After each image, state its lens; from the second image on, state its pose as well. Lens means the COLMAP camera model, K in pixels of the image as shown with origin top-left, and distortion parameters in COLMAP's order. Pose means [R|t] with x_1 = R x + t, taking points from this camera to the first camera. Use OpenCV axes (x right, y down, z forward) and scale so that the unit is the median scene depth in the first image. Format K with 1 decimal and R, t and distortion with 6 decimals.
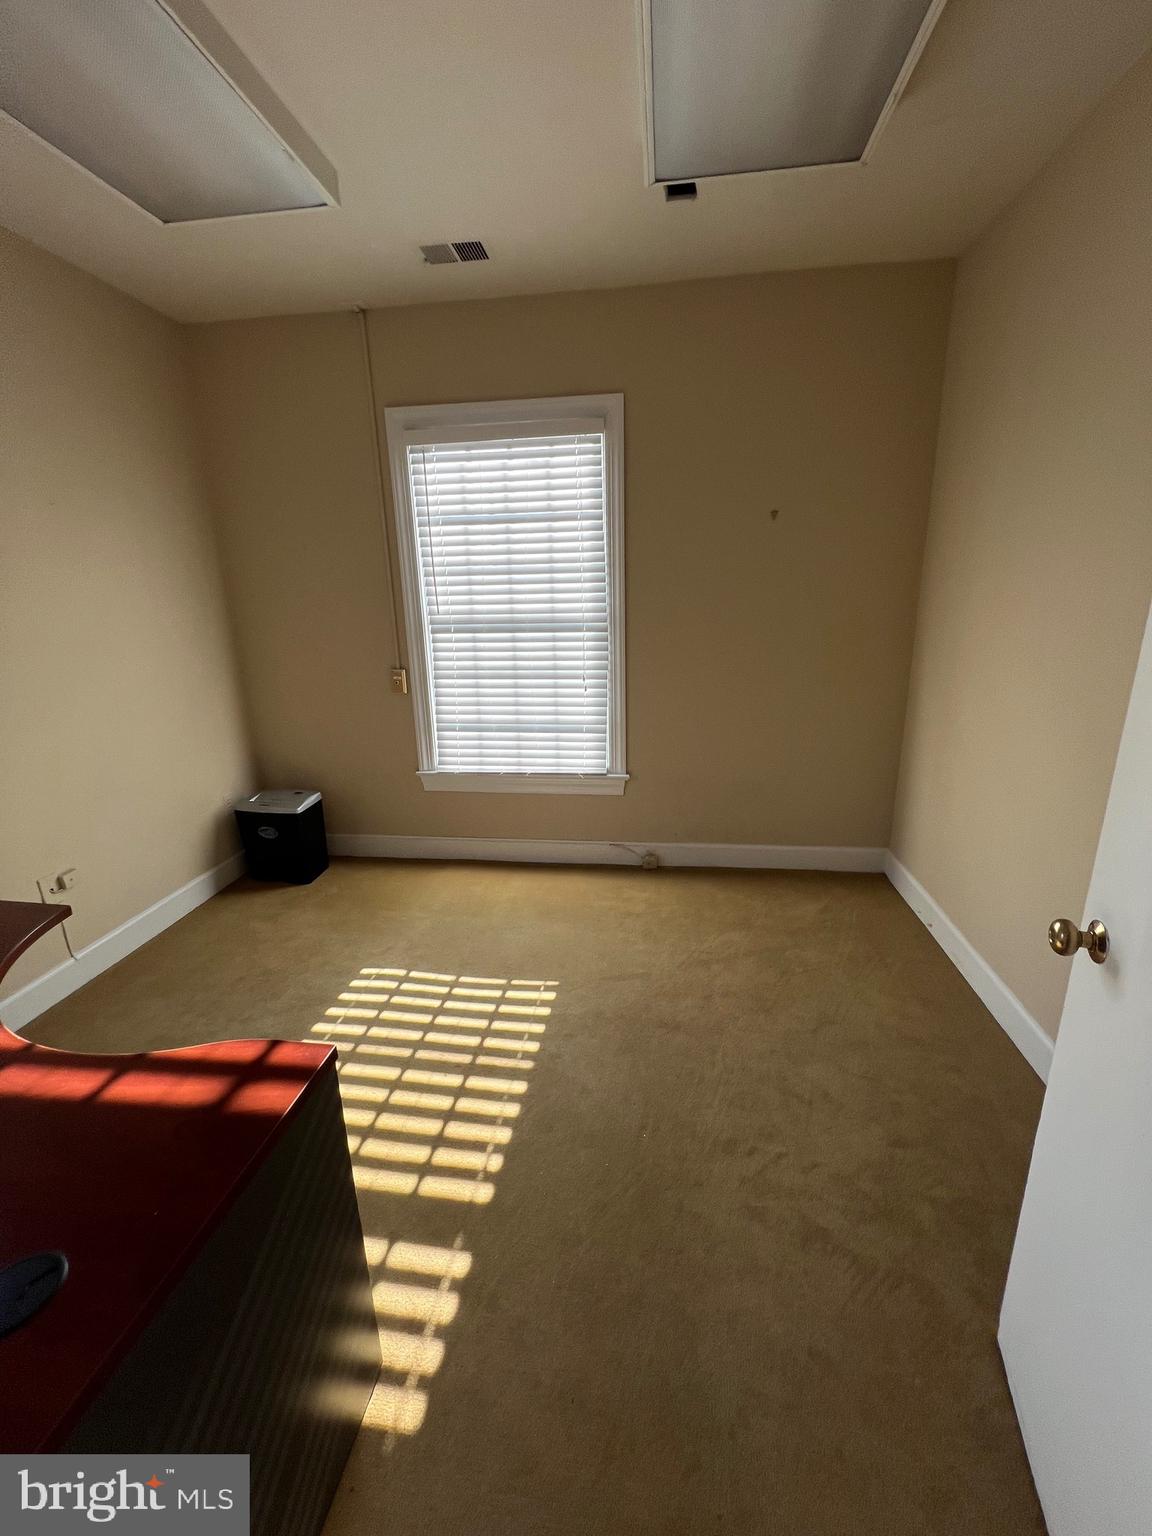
lens RADIAL K [[616.5, 0, 571.4], [0, 616.5, 763.5], [0, 0, 1]] dist [0.000636, 0.000386]
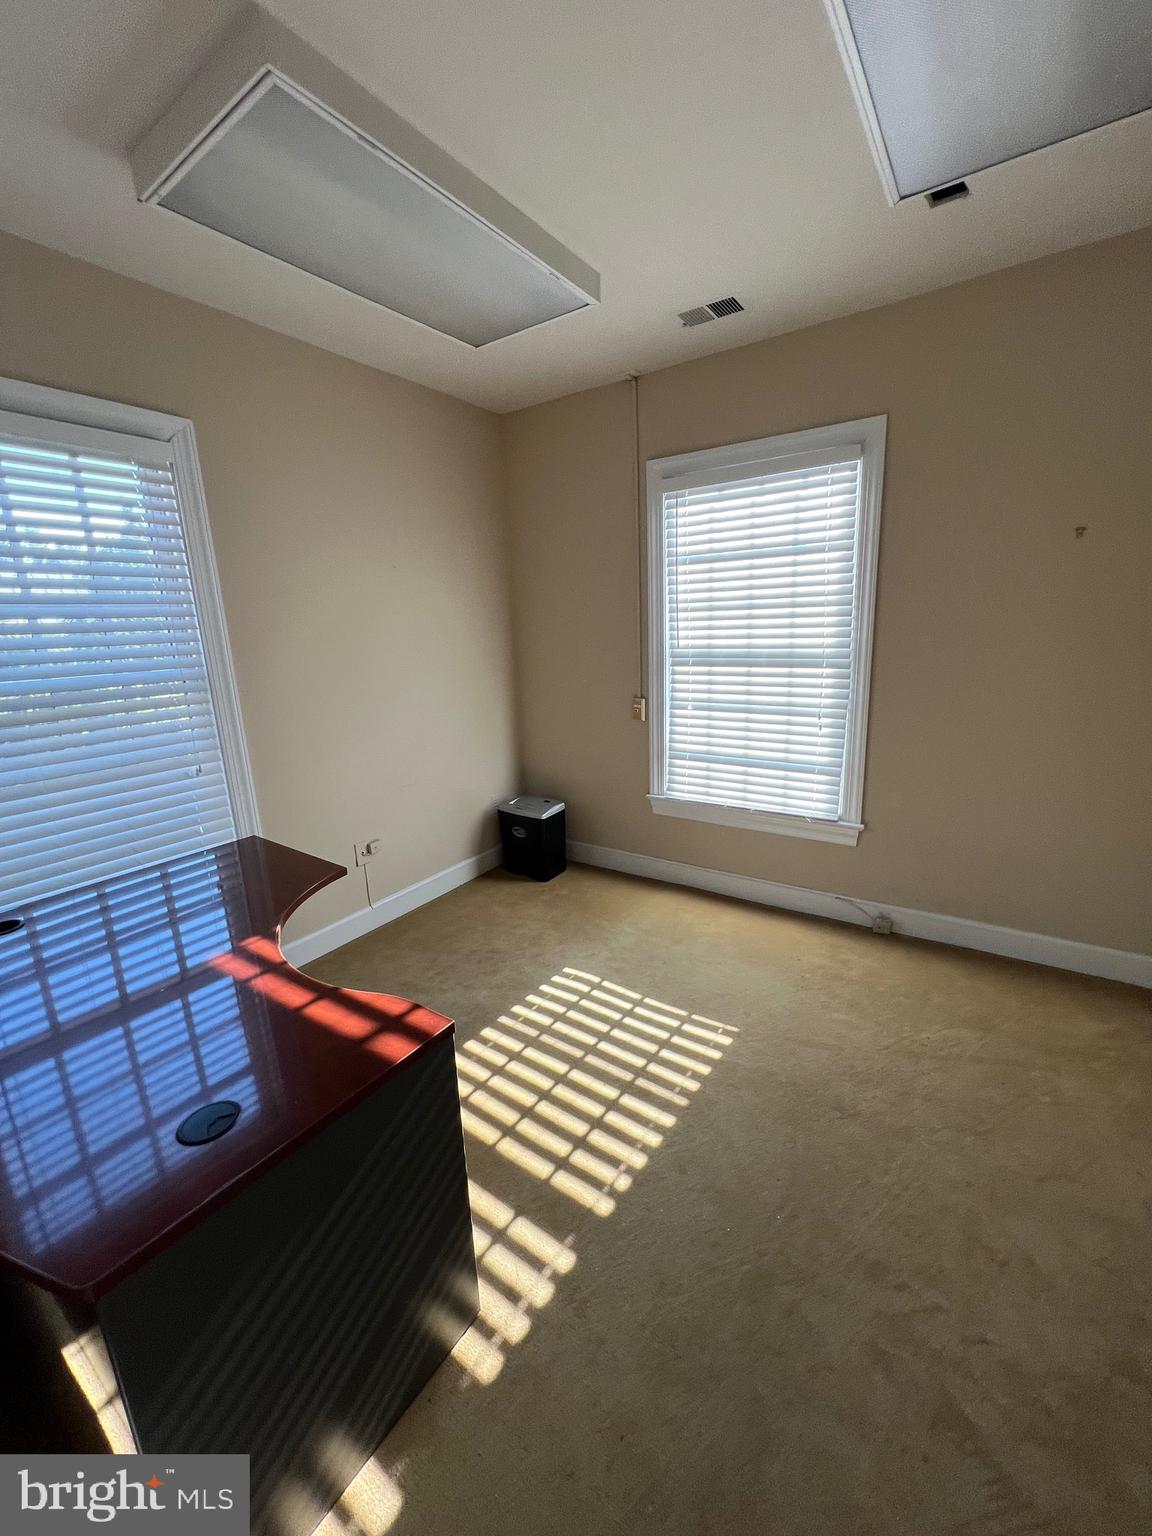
lens RADIAL K [[612.2, 0, 577.6], [0, 612.2, 761.9], [0, 0, 1]] dist [0.000645, 0.000821]
pose [[0.893785, 0.090777, -0.439212, 0.111640], [-0.105813, 0.994338, -0.009814, -0.022221], [0.435834, 0.055246, 0.898330, 0.000423]]
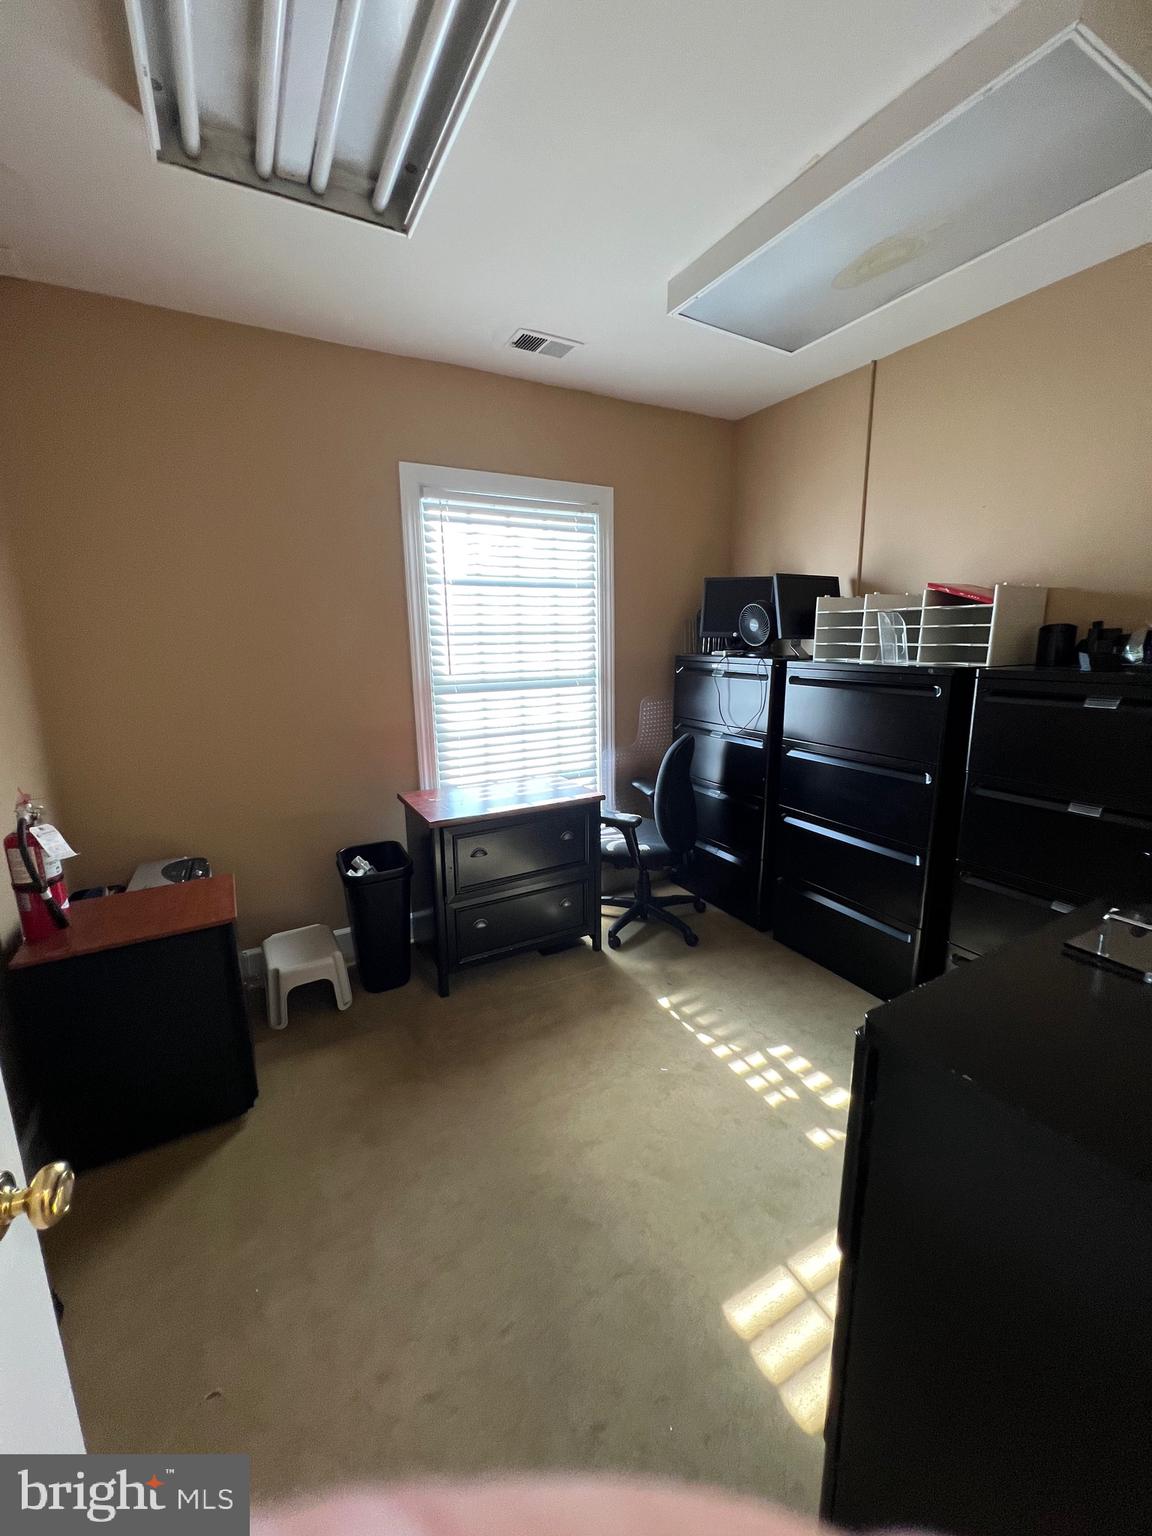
lens RADIAL K [[614.1, 0, 575.1], [0, 614.1, 770.3], [0, 0, 1]] dist [-0.000283, 0.000679]
pose [[0.794940, -0.120130, 0.594675, -0.689065], [0.155417, 0.987815, -0.008209, -0.060412], [-0.586443, 0.098948, 0.803924, 0.136063]]
